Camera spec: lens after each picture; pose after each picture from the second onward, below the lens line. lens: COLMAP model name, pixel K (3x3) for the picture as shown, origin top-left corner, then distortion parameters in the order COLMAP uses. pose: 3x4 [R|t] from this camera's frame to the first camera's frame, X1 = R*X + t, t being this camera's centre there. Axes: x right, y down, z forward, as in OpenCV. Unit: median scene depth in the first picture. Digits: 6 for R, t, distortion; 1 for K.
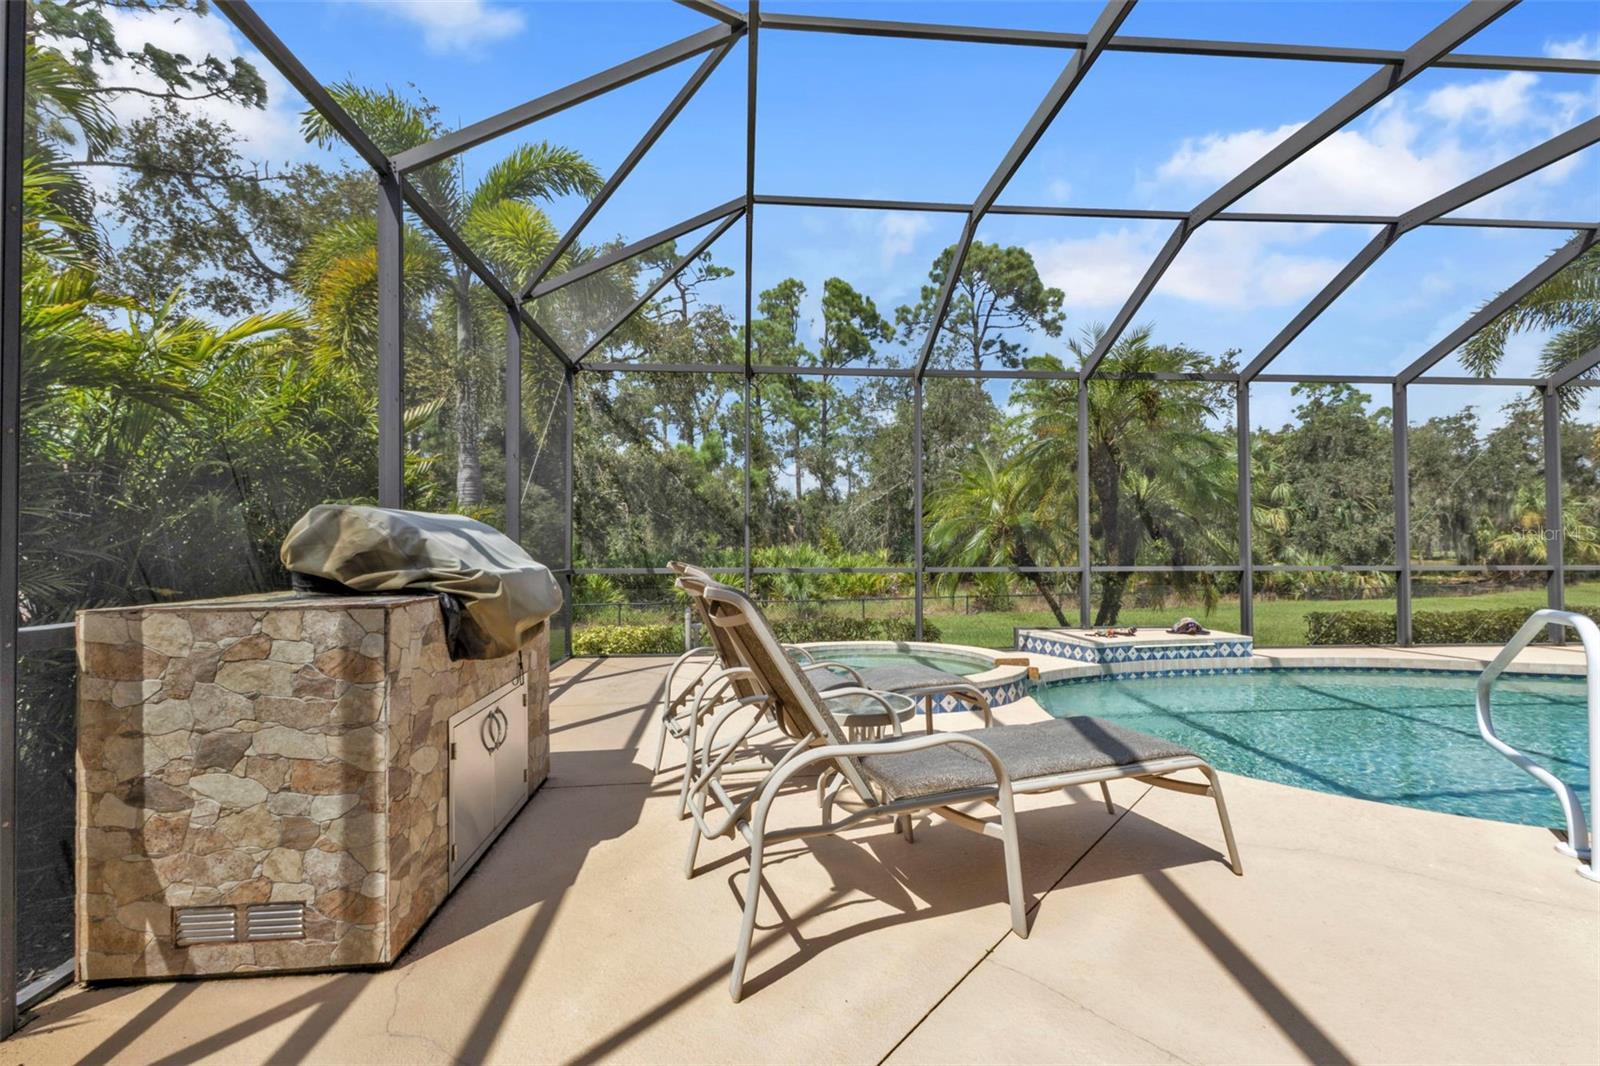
lens RADIAL K [[697.9, 0, 794.5], [0, 697.9, 531.6], [0, 0, 1]] dist [0.010562, 0.000095]
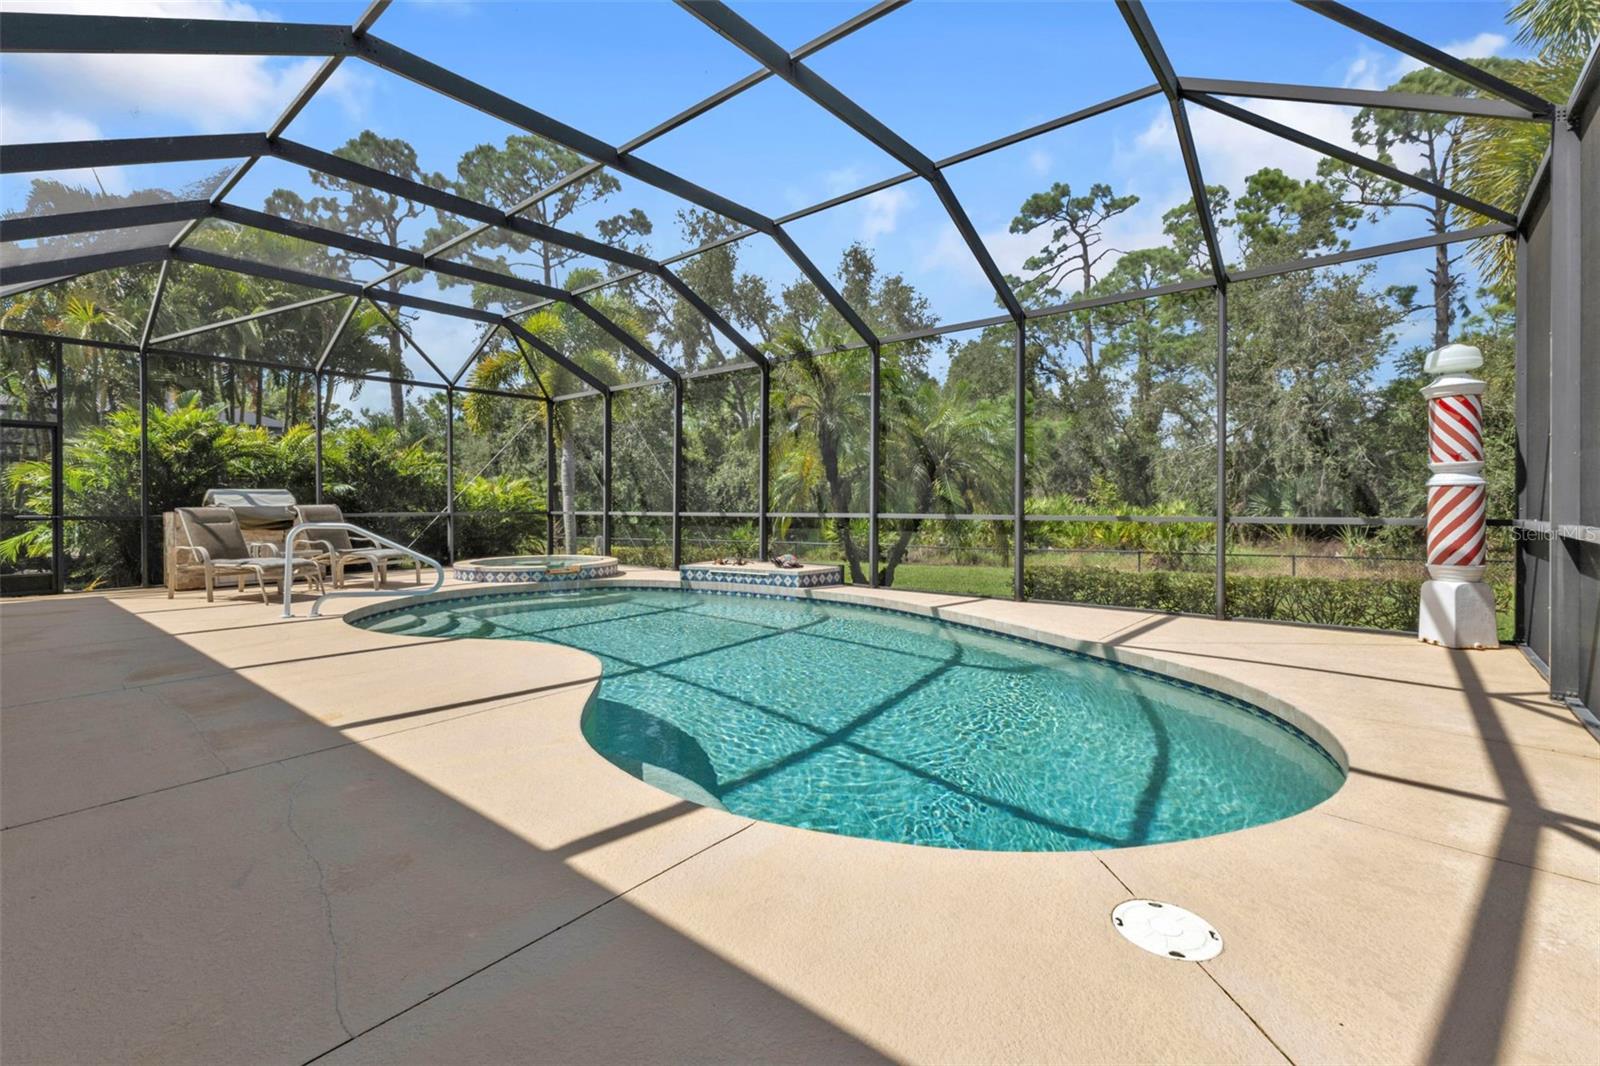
lens RADIAL K [[693.2, 0, 797.4], [0, 693.2, 507.5], [0, 0, 1]] dist [0.001445, -0.000052]
pose [[0.718418, 0.003246, -0.695605, 0.635352], [0.019753, 0.999491, 0.025064, 0.004776], [0.695332, -0.031747, 0.717988, 0.064895]]
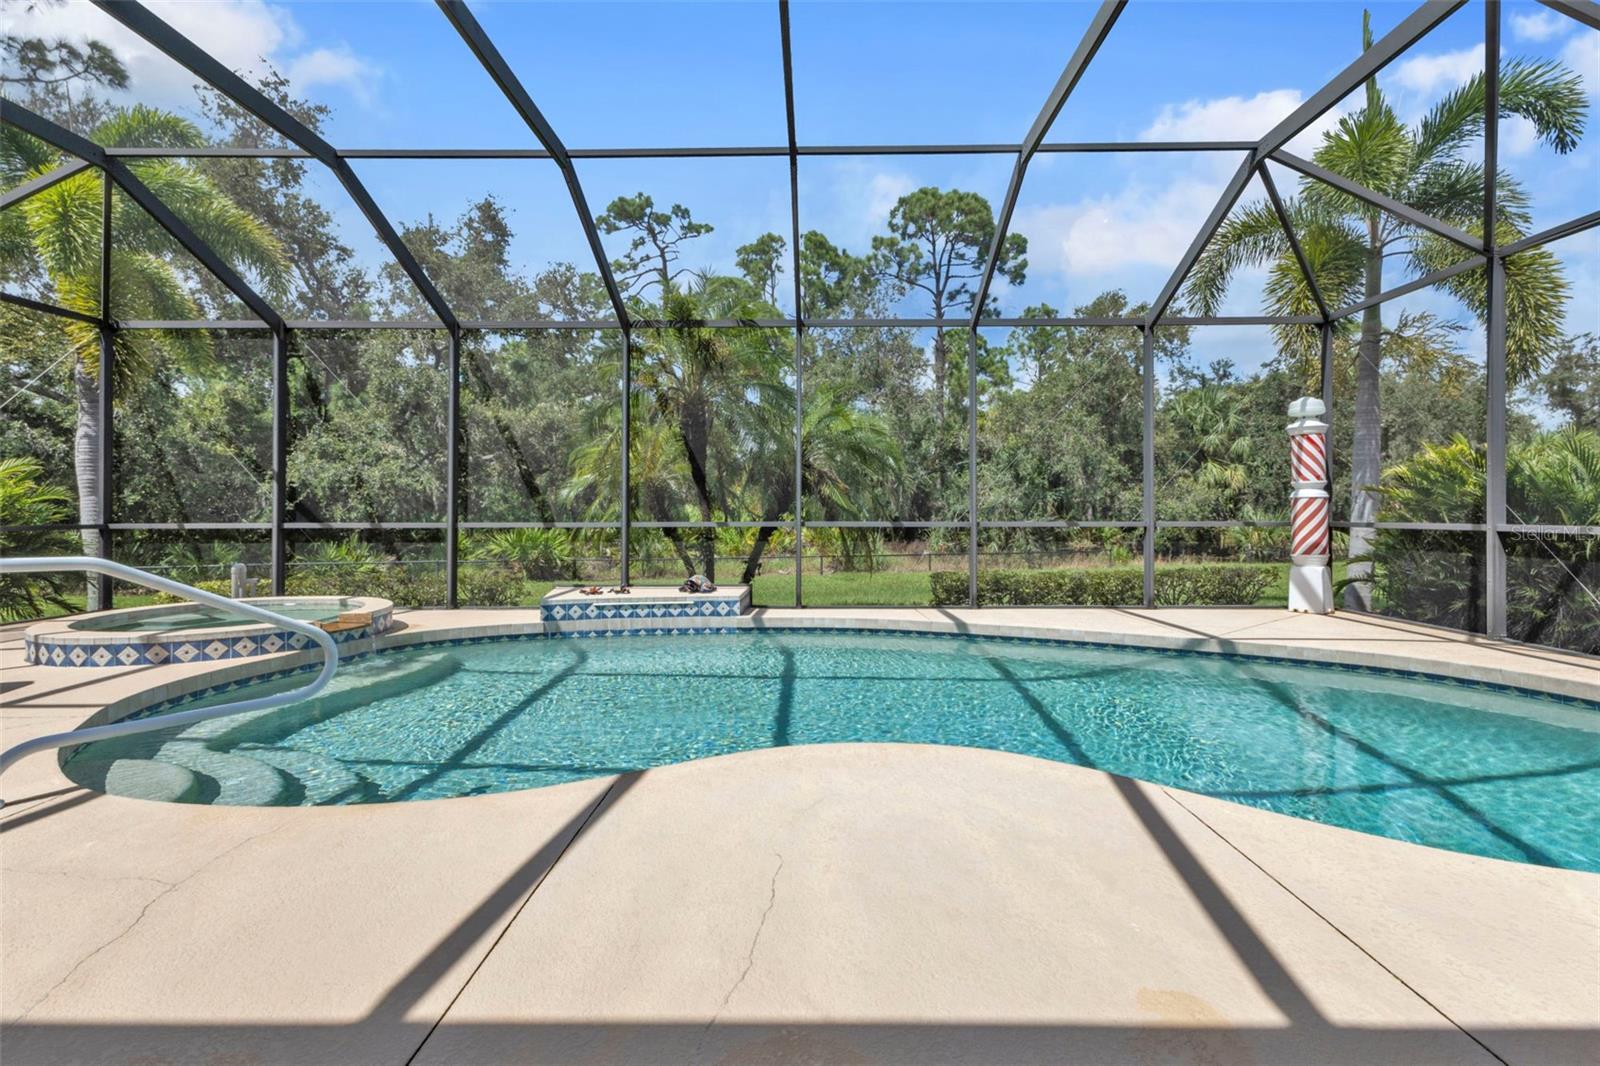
lens RADIAL K [[705.5, 0, 802.3], [0, 705.5, 503.6], [0, 0, 1]] dist [0.006097, -0.000395]
pose [[0.996236, -0.000999, -0.086674, 0.353337], [0.002495, 0.999850, 0.017155, 0.003910], [0.086644, -0.017307, 0.996089, 0.023070]]
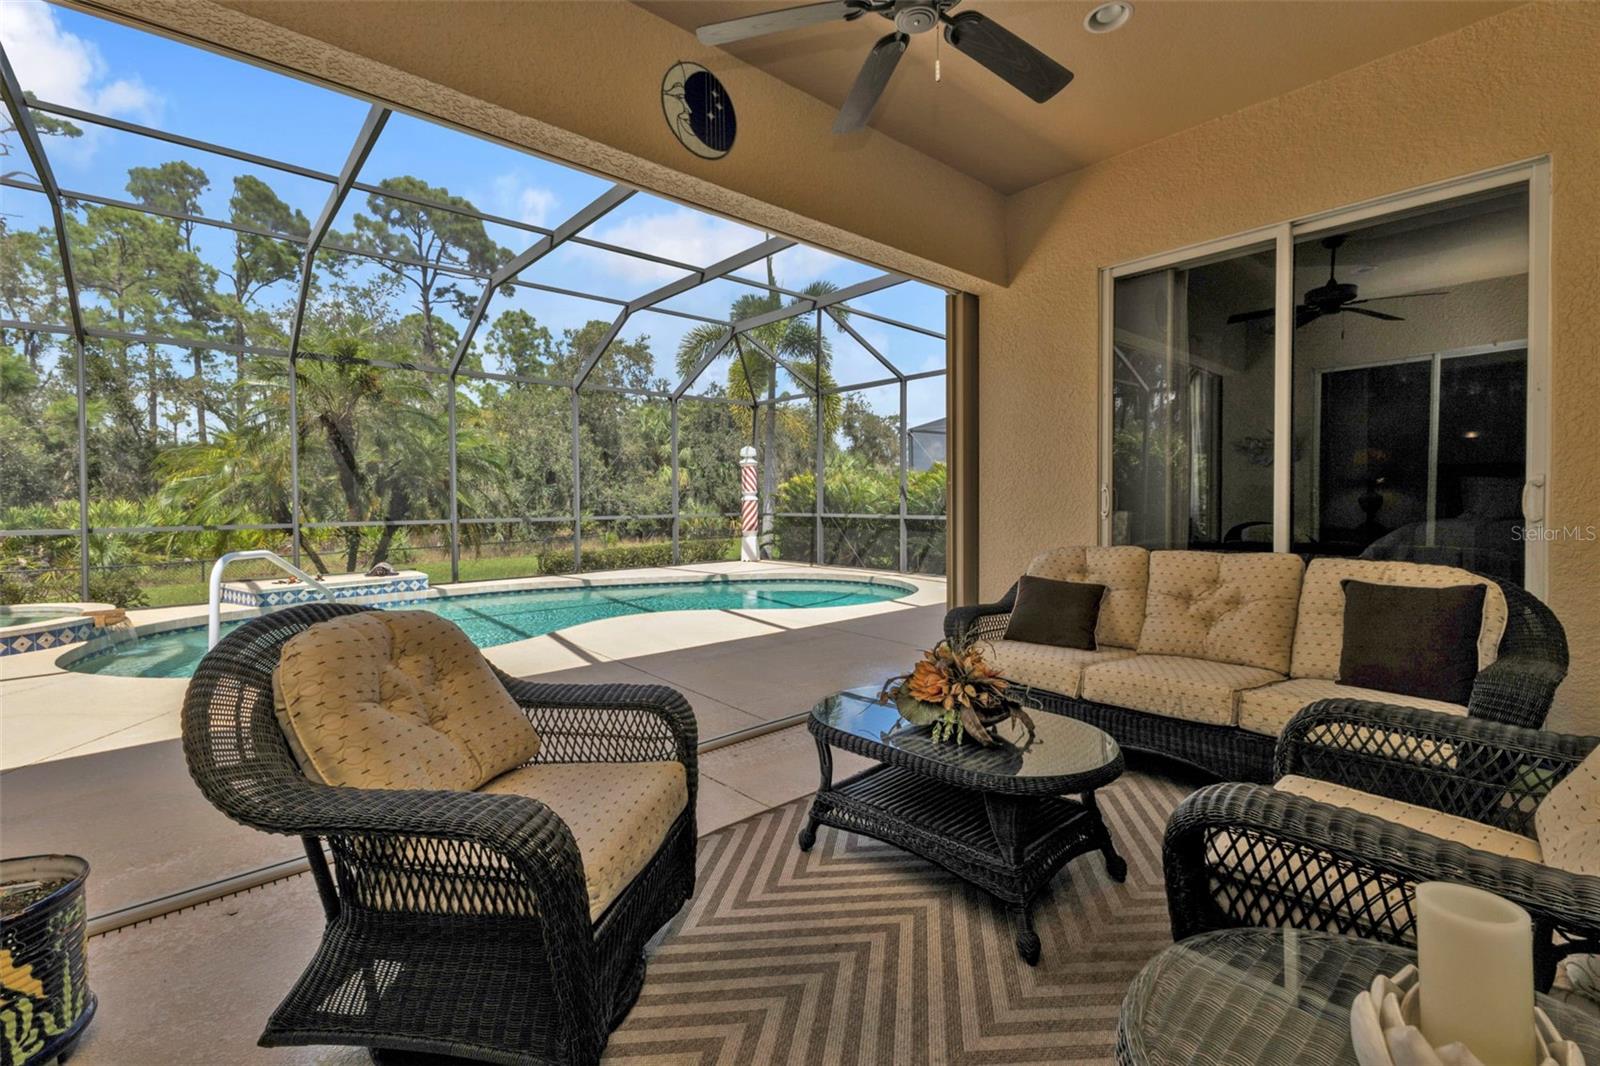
lens RADIAL K [[693.2, 0, 797.4], [0, 693.2, 507.5], [0, 0, 1]] dist [0.001445, -0.000052]
pose [[0.792434, -0.011118, 0.609857, 0.177077], [-0.012113, 0.999350, 0.033959, -0.011694], [-0.609838, -0.034297, 0.791784, -0.189541]]
